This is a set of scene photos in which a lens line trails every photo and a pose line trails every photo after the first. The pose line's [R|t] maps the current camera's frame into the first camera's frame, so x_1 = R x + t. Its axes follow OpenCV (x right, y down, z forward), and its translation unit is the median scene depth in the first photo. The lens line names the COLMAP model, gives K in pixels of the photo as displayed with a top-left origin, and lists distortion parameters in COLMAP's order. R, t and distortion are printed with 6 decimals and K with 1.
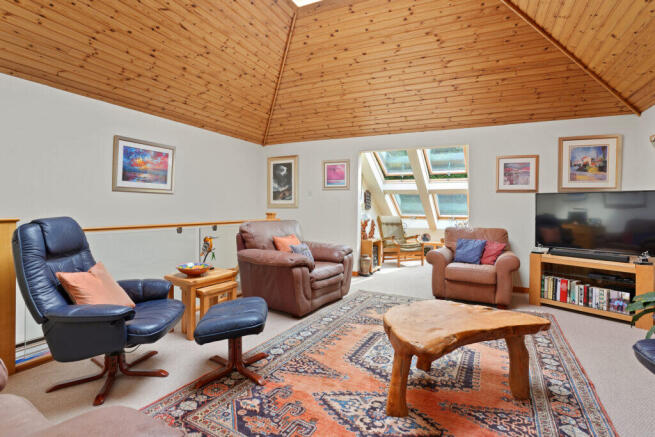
lens RADIAL K [[330.8, 0, 330.3], [0, 330.8, 203.4], [0, 0, 1]] dist [-0.004929, -0.000305]
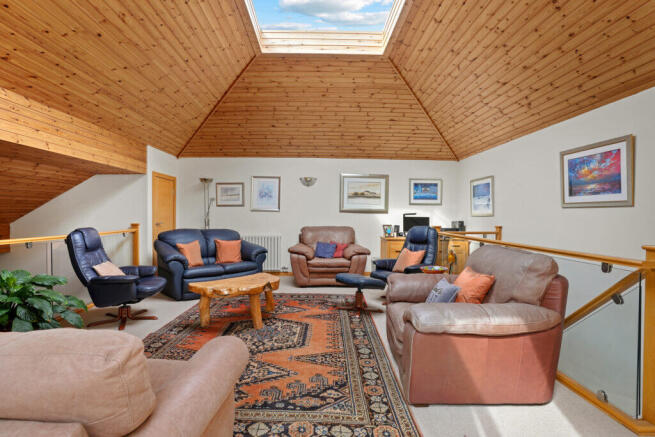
lens RADIAL K [[330.8, 0, 325.0], [0, 330.8, 218.5], [0, 0, 1]] dist [-0.004929, -0.000305]
pose [[-0.891739, -0.007689, -0.452485, 0.543589], [-0.007934, 0.999968, -0.001355, 0.002001], [0.452481, 0.002382, -0.891771, 1.942126]]
